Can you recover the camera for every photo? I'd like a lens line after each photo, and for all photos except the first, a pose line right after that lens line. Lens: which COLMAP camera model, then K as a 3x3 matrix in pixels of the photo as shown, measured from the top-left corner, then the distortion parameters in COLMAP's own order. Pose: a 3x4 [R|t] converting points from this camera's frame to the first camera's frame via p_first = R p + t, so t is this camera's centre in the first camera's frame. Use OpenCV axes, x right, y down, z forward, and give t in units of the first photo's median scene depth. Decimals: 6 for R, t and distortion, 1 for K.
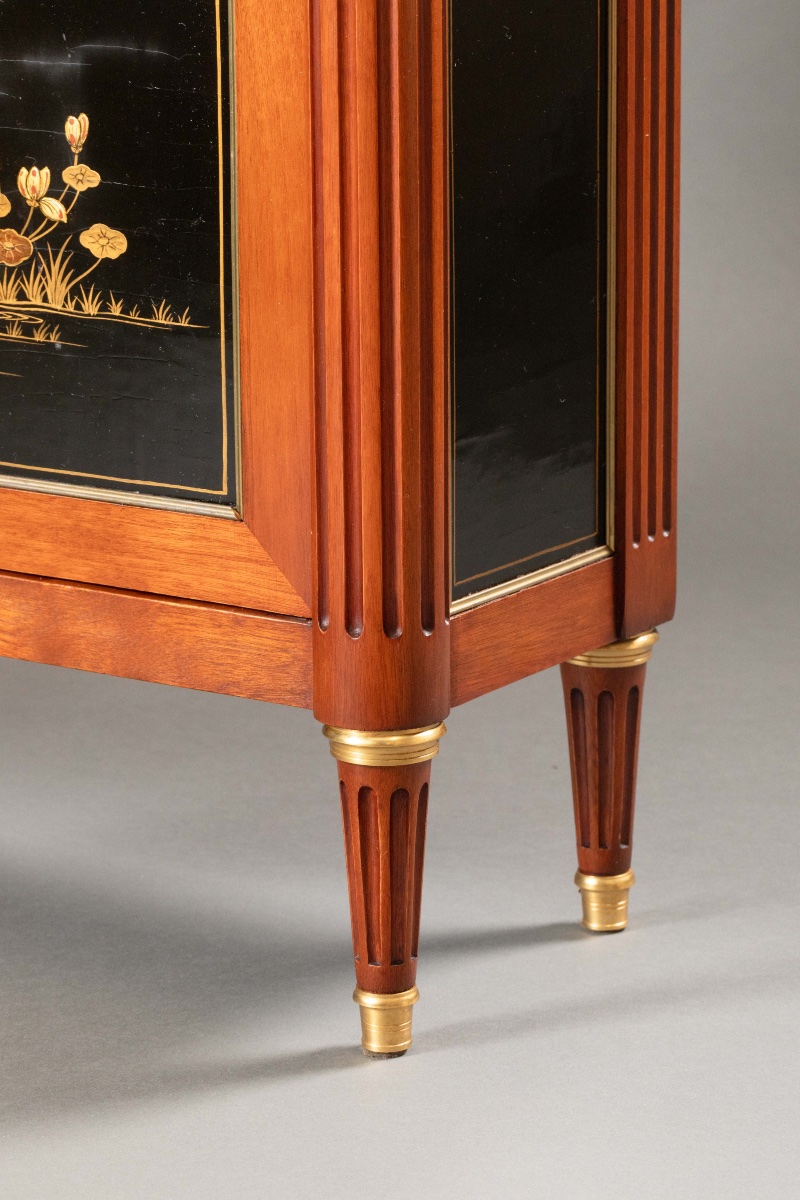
lens RADIAL K [[3743.0, 0, 396.1], [0, 3743.0, 519.7], [0, 0, 1]] dist [0.005568, 0.000000]
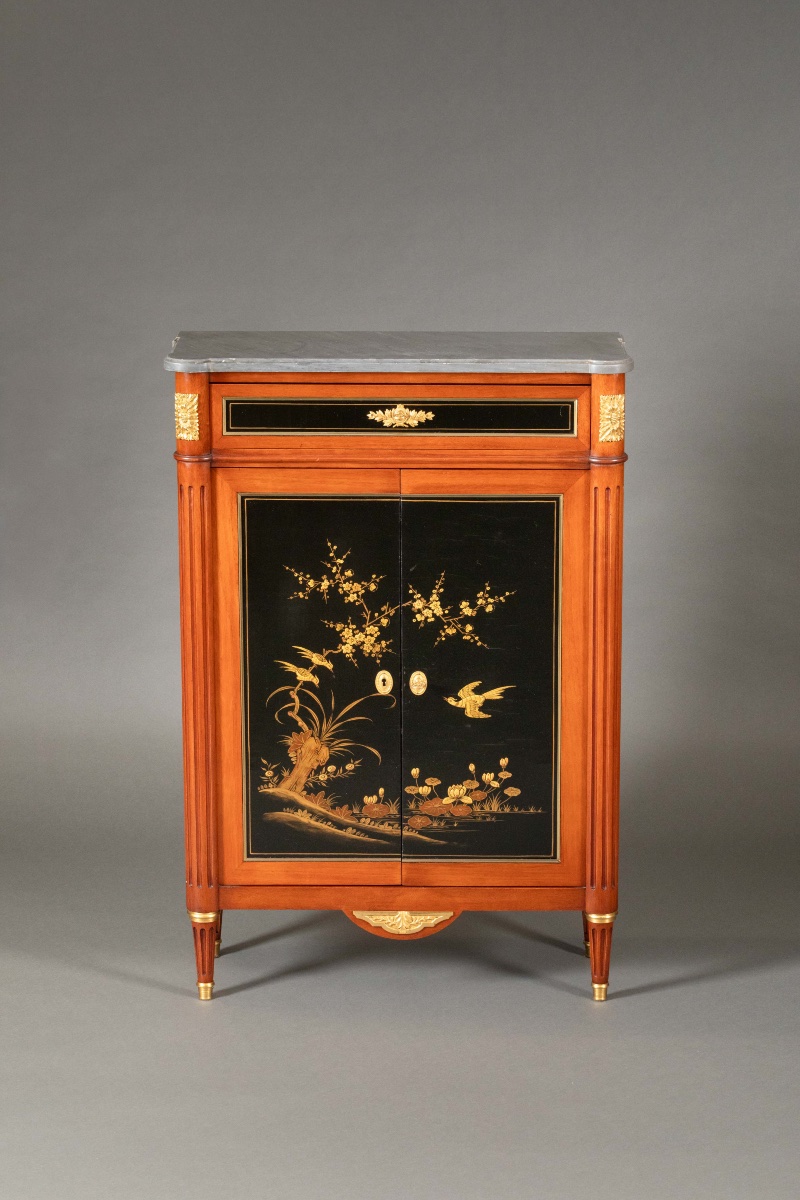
lens RADIAL K [[3743.0, 0, 404.4], [0, 3743.0, 602.4], [0, 0, 1]] dist [0.005568, 0.000000]
pose [[0.834511, -0.130616, 0.535286, -2.042780], [0.113412, 0.991413, 0.065106, -0.495250], [-0.539193, 0.006376, 0.842158, -1.945270]]
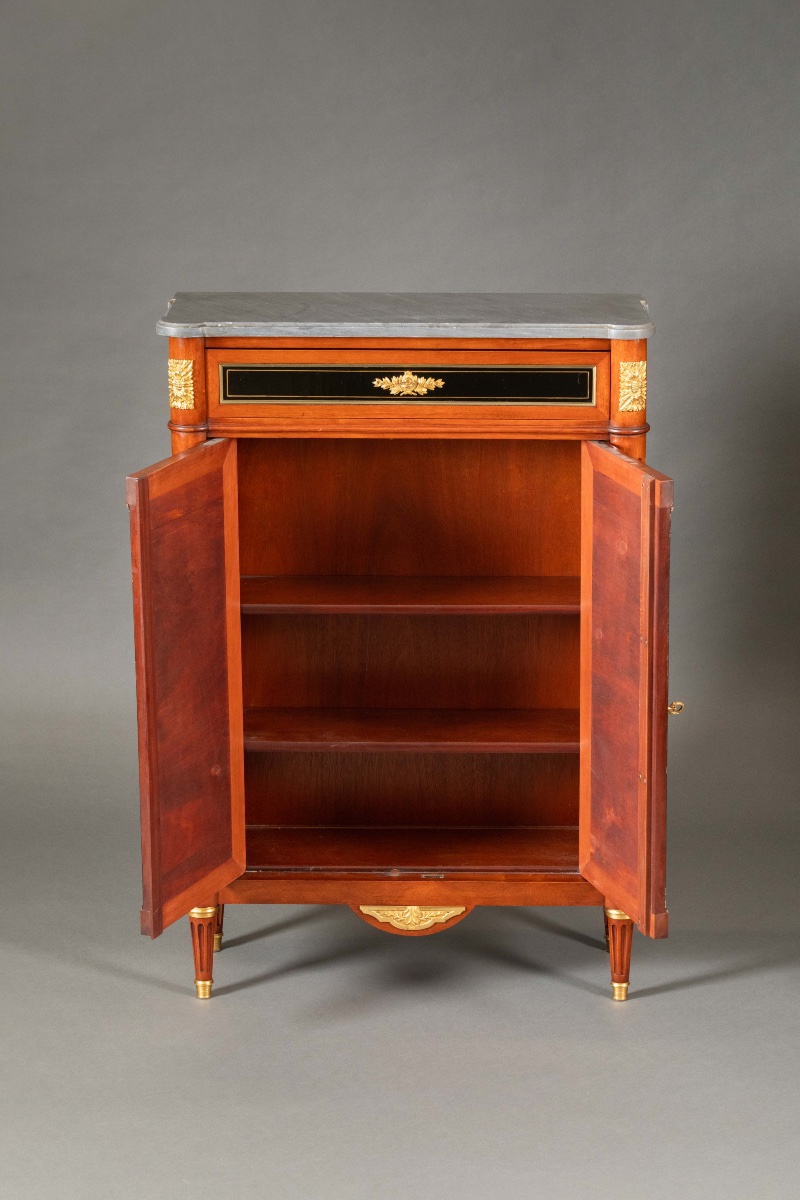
lens RADIAL K [[3743.0, 0, 470.2], [0, 3743.0, 629.8], [0, 0, 1]] dist [0.005568, 0.000000]
pose [[0.833927, -0.144175, 0.532709, -1.890908], [0.111806, 0.989392, 0.092747, -0.525221], [-0.540430, -0.017784, 0.841201, -1.801275]]
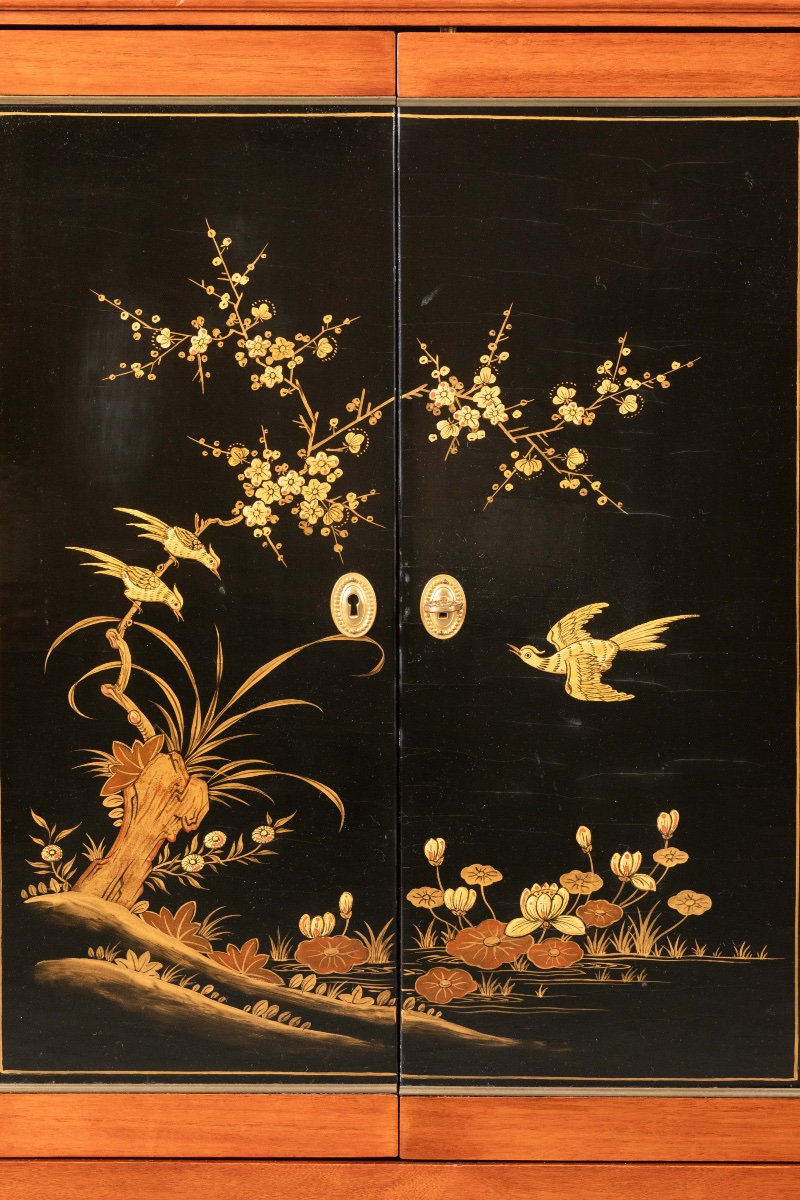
lens RADIAL K [[3743.0, 0, 424.4], [0, 3743.0, 417.9], [0, 0, 1]] dist [0.005568, 0.000000]
pose [[0.835817, -0.015284, 0.548796, -0.897058], [0.111463, 0.983518, -0.142368, -0.064401], [-0.537574, 0.180164, 0.823744, -0.099000]]
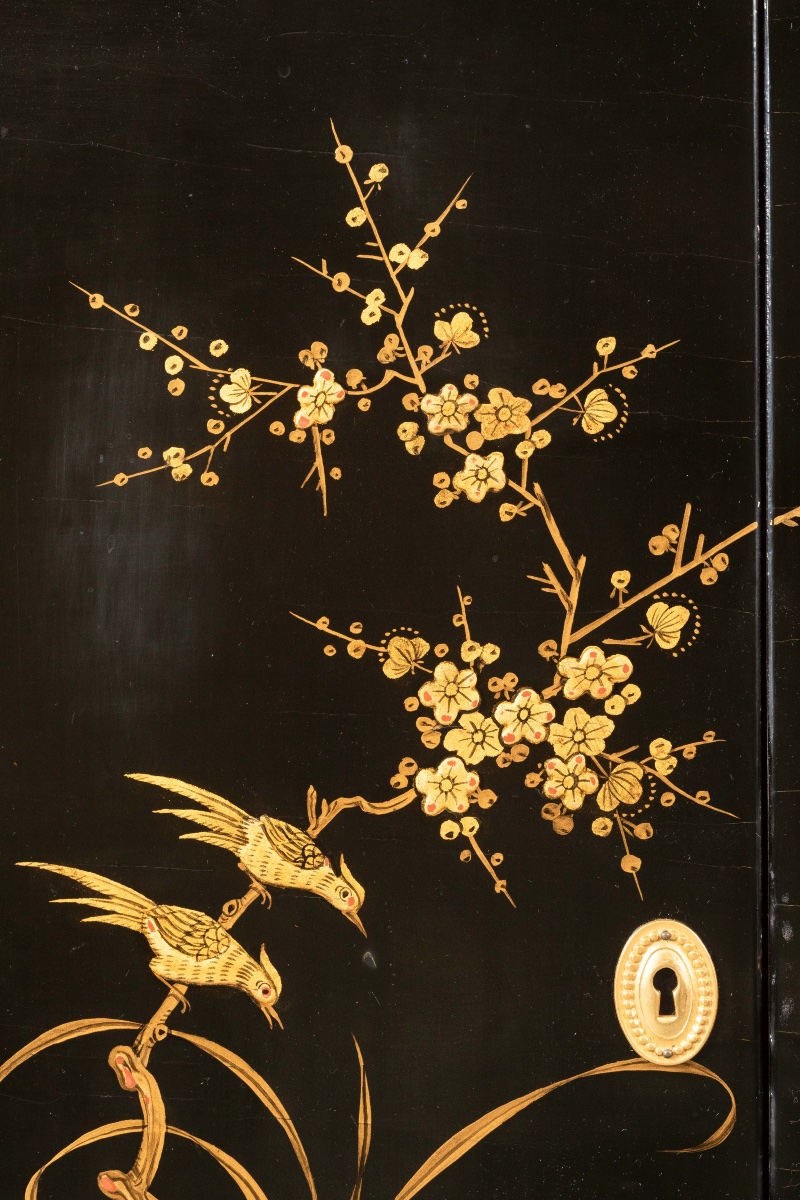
lens RADIAL K [[3743.0, 0, 403.8], [0, 3743.0, 602.3], [0, 0, 1]] dist [0.005568, 0.000000]
pose [[0.845852, -0.011499, 0.533294, -0.532652], [0.112363, 0.981176, -0.157061, -0.164805], [-0.521450, 0.192773, 0.831221, 0.550966]]
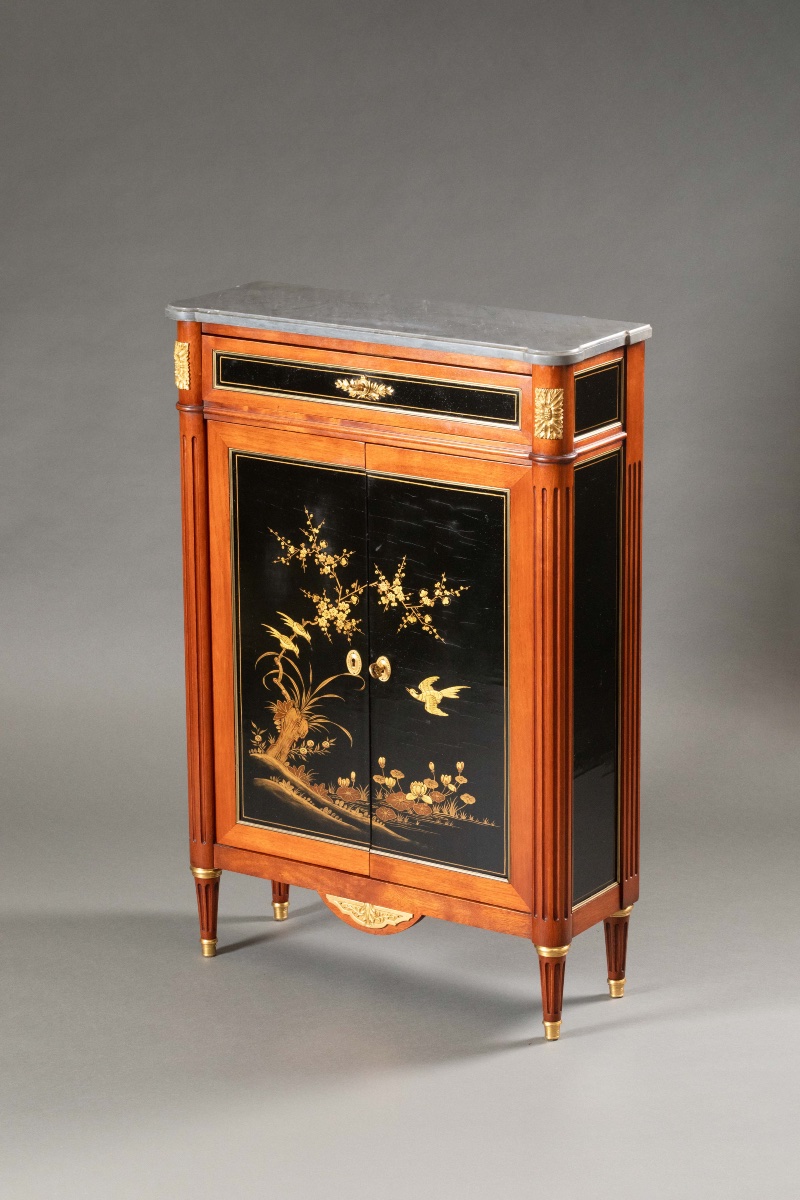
lens RADIAL K [[3743.0, 0, 300.5], [0, 3743.0, 510.0], [0, 0, 1]] dist [0.005568, 0.000000]
pose [[0.999729, -0.001672, -0.023200, -0.149180], [0.002292, 0.999640, 0.026743, -0.421474], [0.023147, -0.026789, 0.999373, -2.342842]]
